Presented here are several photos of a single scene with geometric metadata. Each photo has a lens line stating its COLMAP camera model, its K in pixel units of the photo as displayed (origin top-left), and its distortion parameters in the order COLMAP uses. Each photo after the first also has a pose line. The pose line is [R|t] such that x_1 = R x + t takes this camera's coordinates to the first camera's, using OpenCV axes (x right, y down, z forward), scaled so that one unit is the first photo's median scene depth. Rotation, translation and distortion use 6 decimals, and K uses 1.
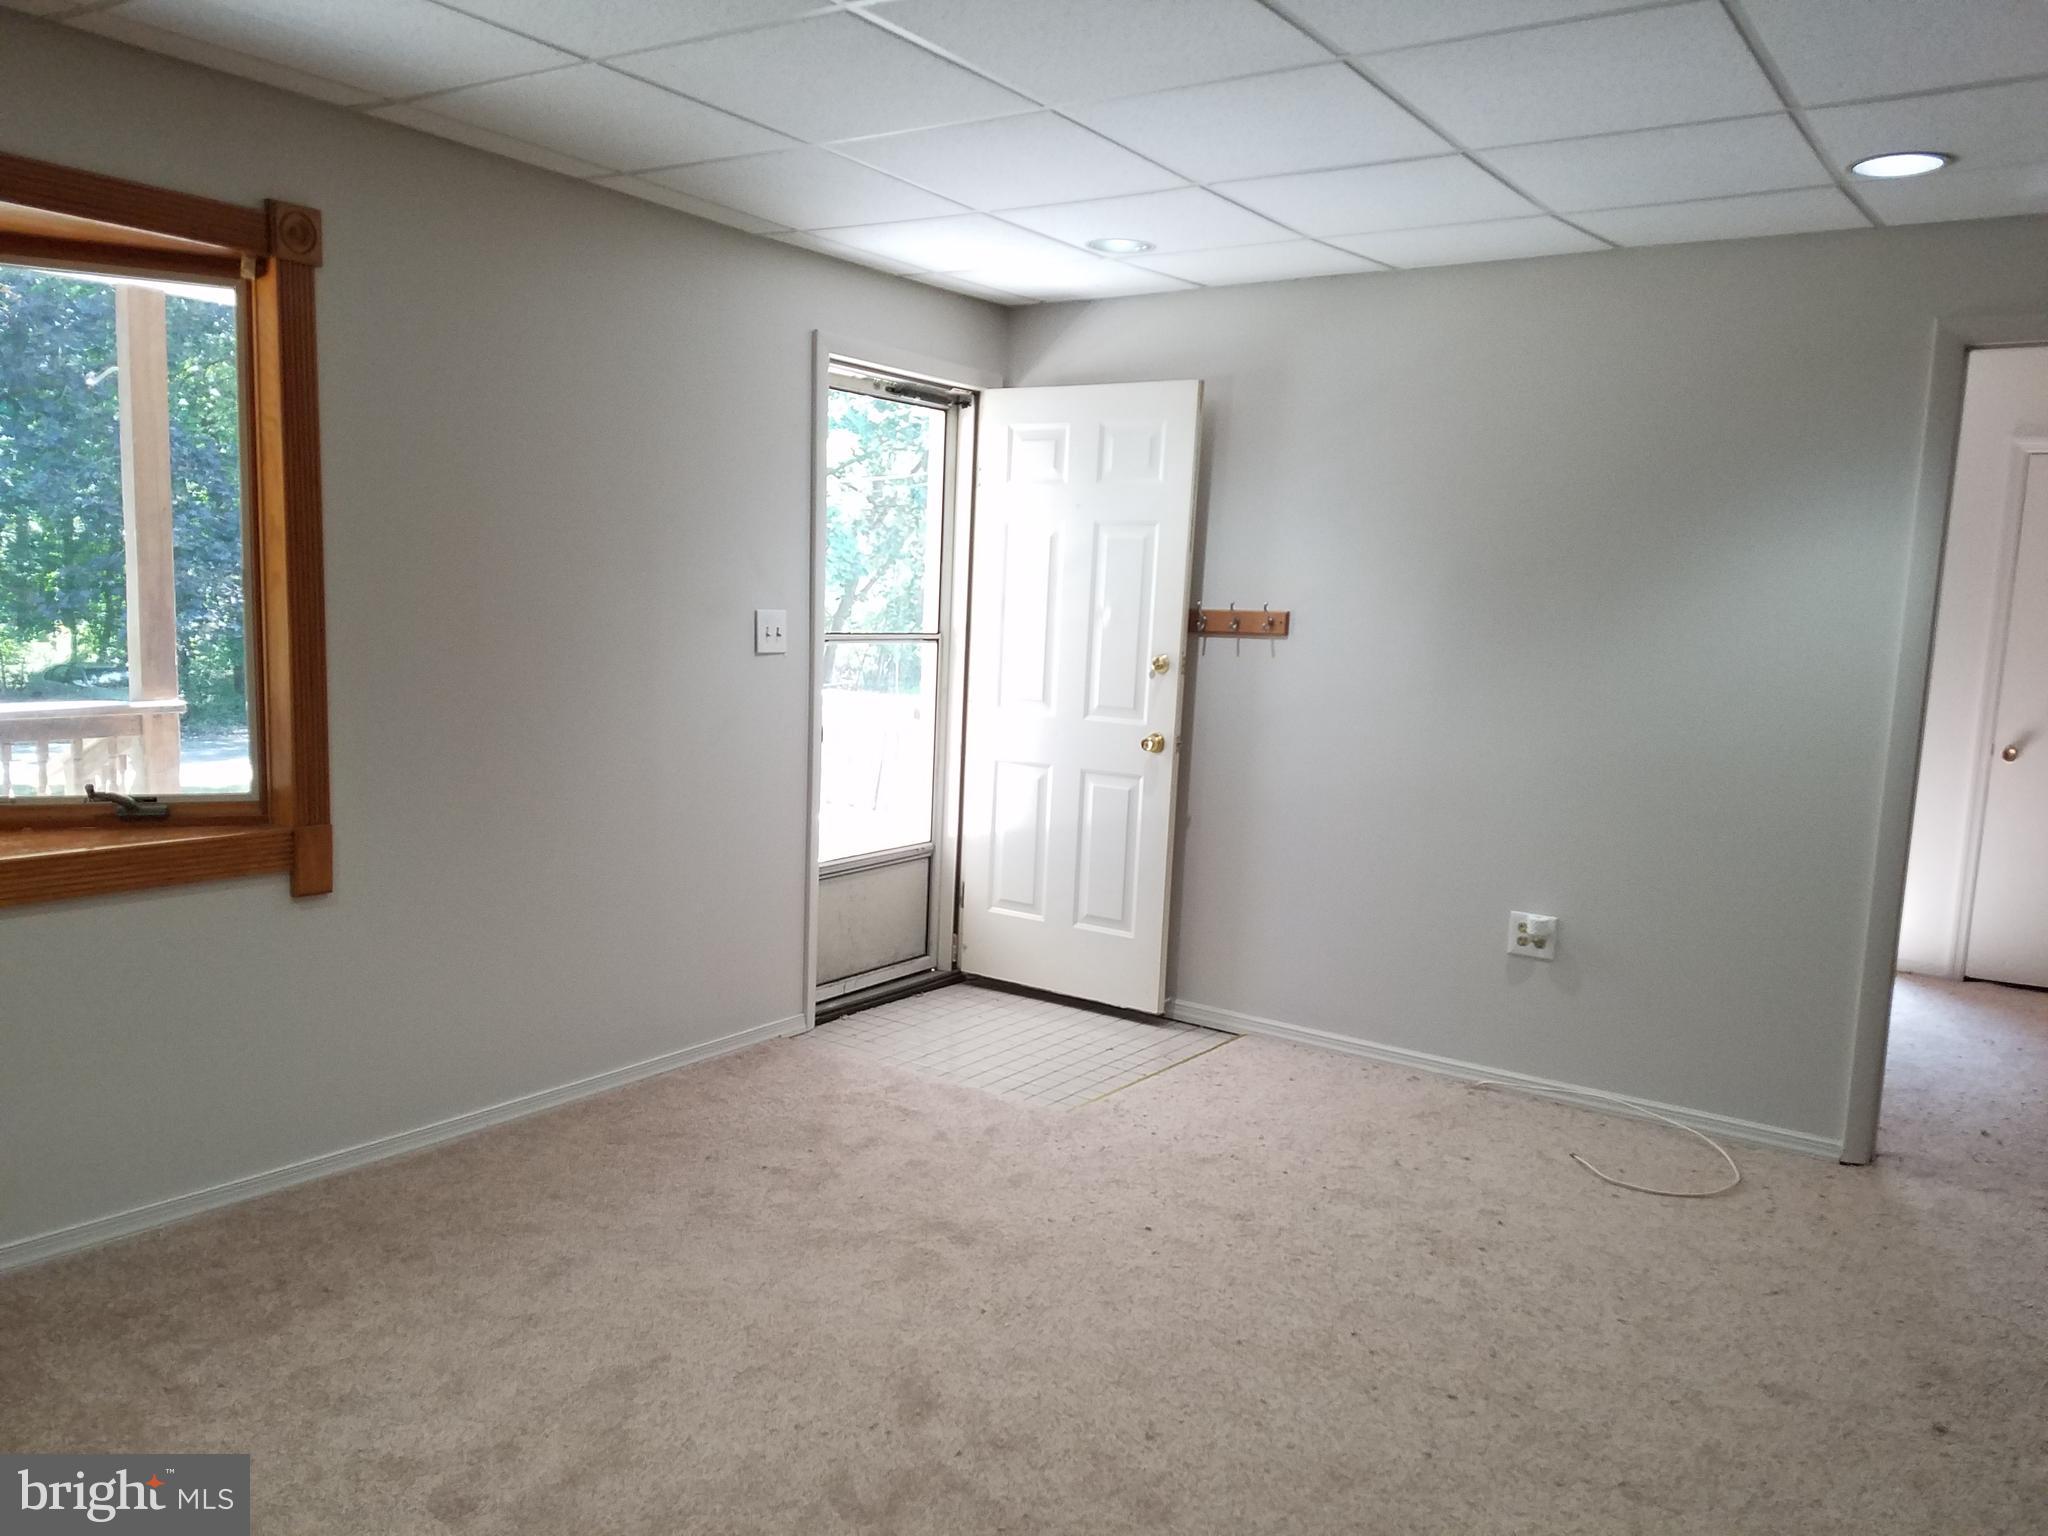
lens RADIAL K [[1575.8, 0, 1016.1], [0, 1575.8, 827.1], [0, 0, 1]] dist [0.195058, -0.277279]
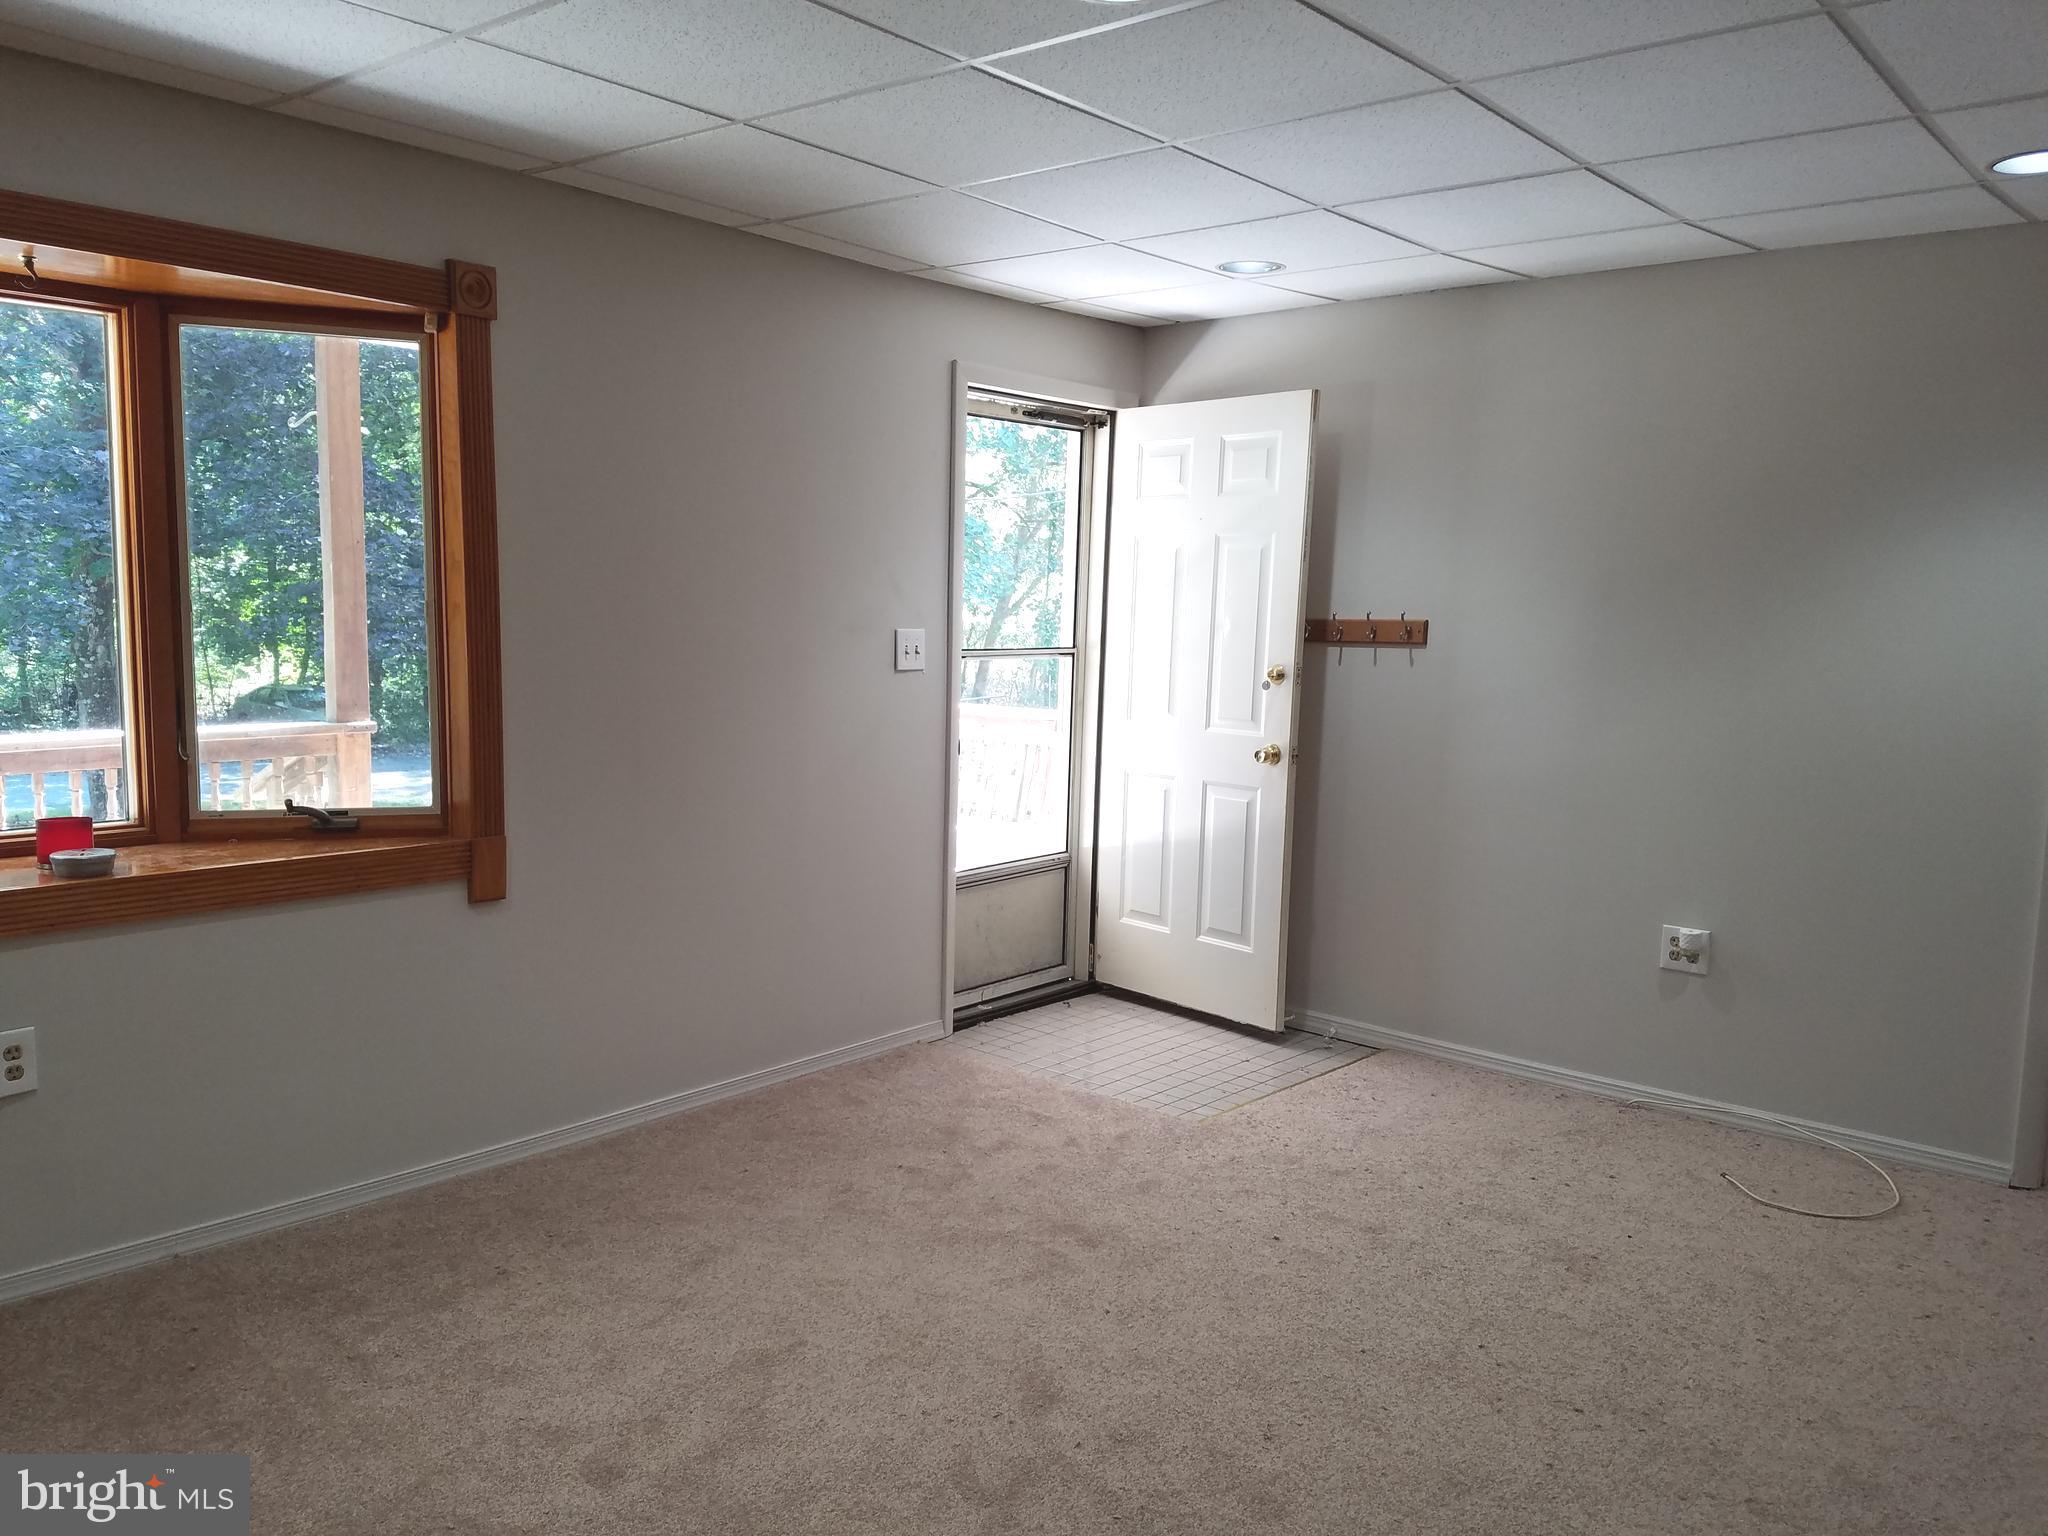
lens RADIAL K [[1599.5, 0, 1014.0], [0, 1599.5, 806.9], [0, 0, 1]] dist [0.191151, -0.272797]
pose [[0.994801, -0.002947, -0.101800, 0.024767], [0.000798, 0.999776, -0.021149, 0.002419], [0.101839, 0.020958, 0.994580, -0.041451]]
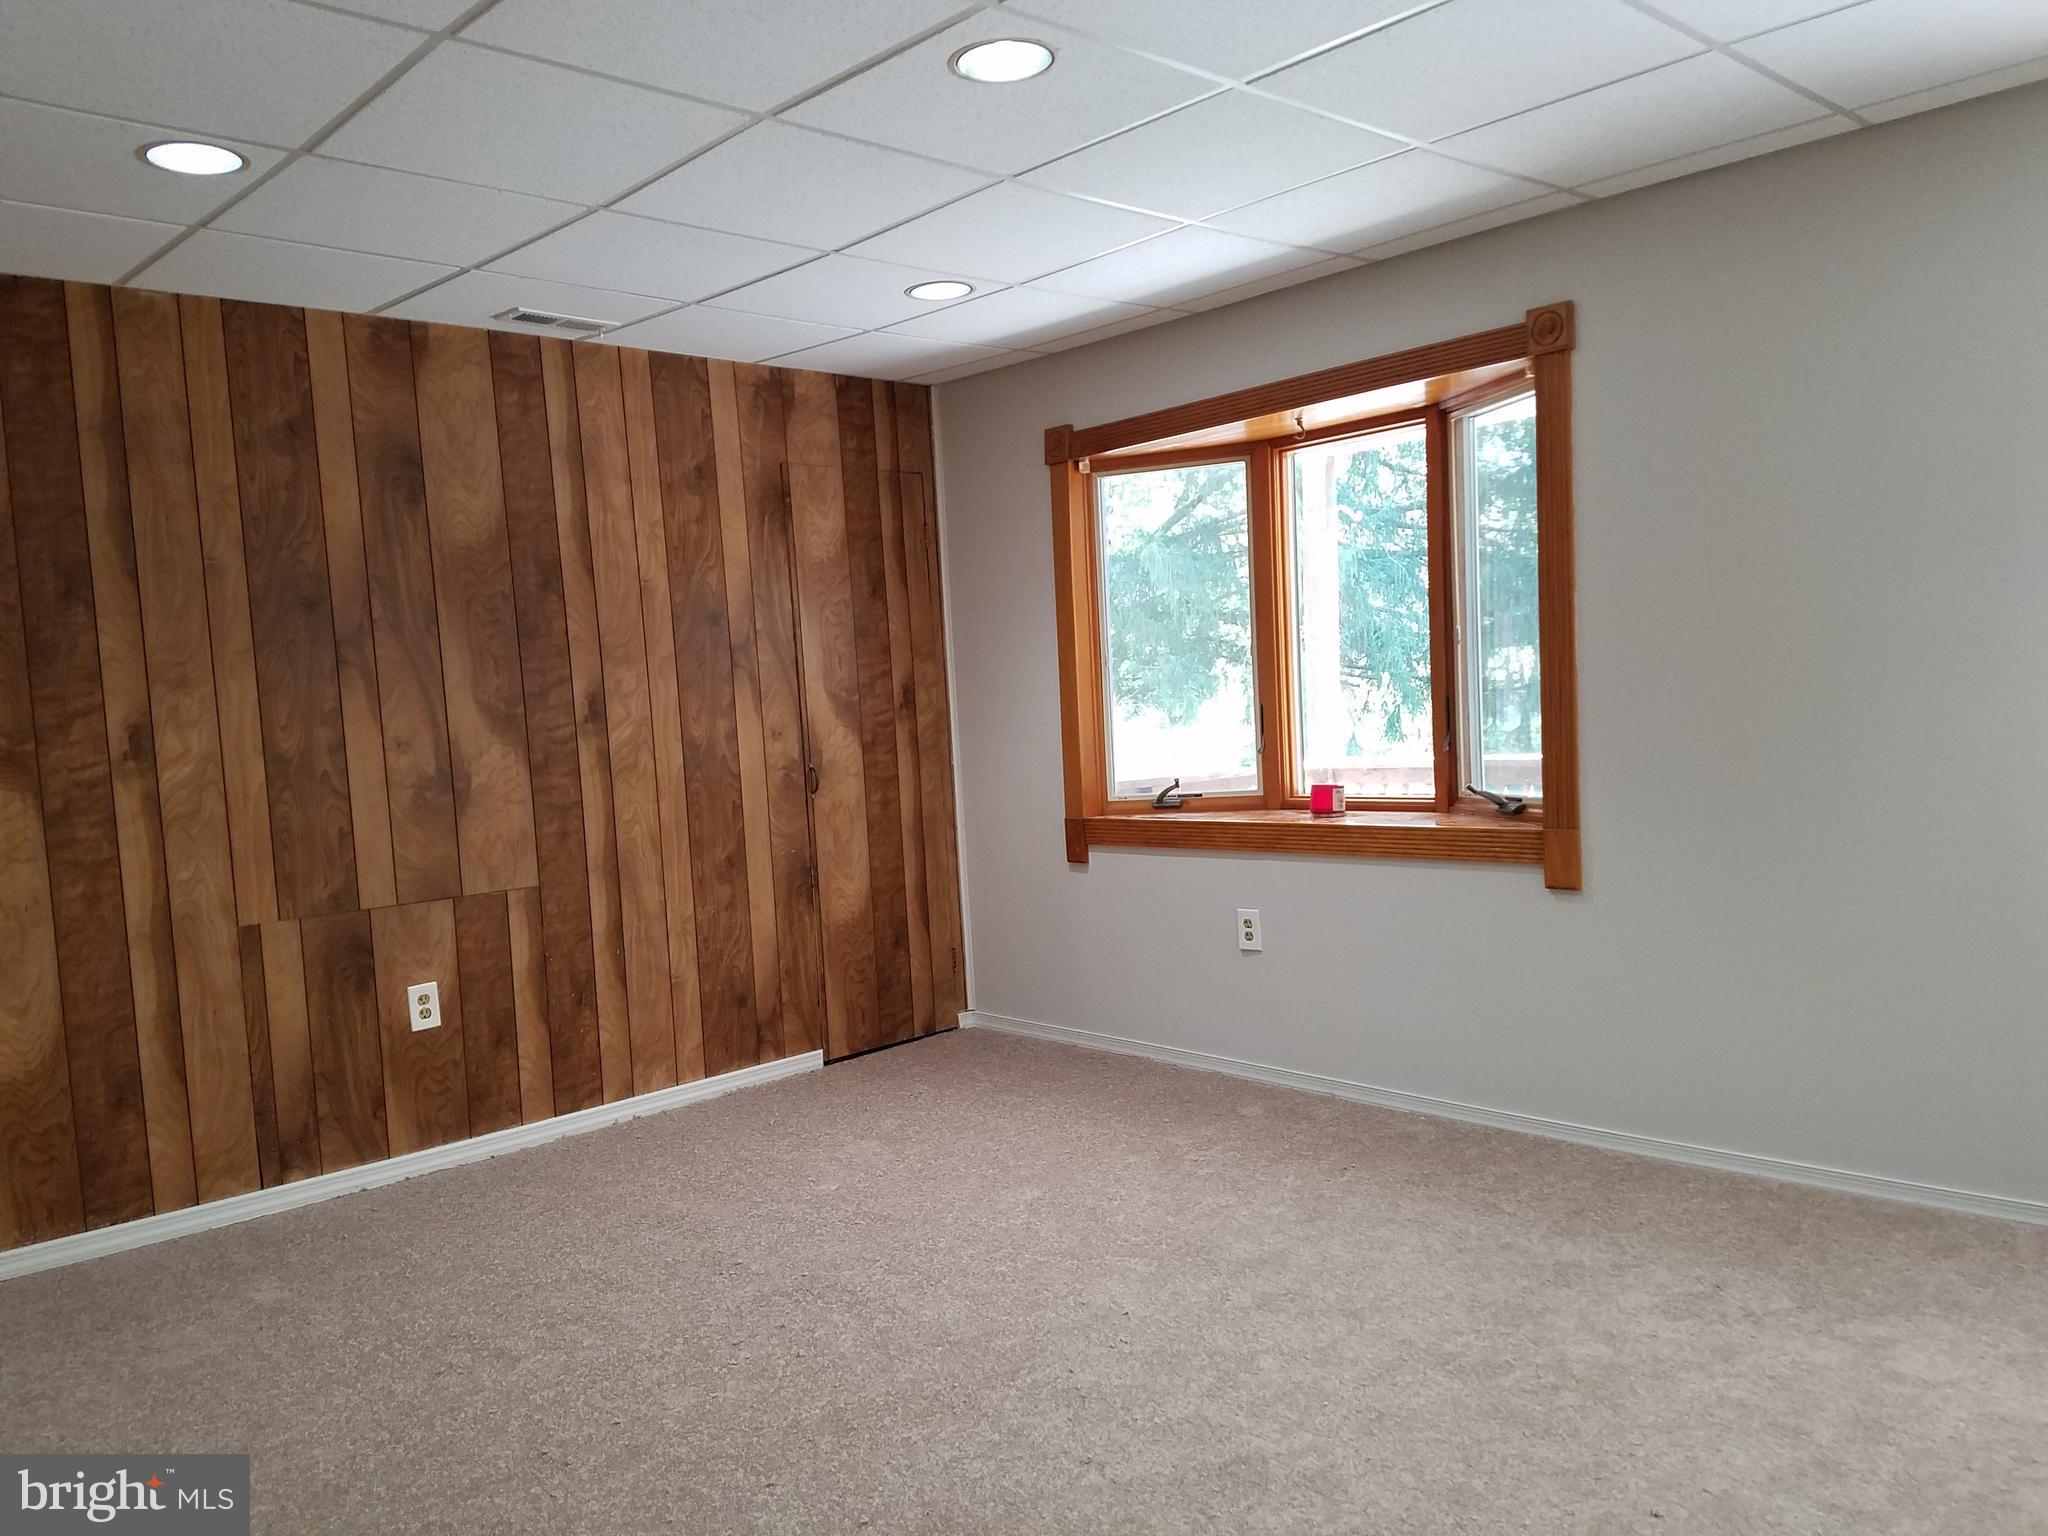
lens RADIAL K [[1599.5, 0, 1014.0], [0, 1599.5, 806.9], [0, 0, 1]] dist [0.191151, -0.272797]
pose [[-0.208274, 0.040513, -0.977231, 0.794559], [-0.098670, 0.993174, 0.062203, -0.051168], [0.973081, 0.109379, -0.202855, 0.863323]]
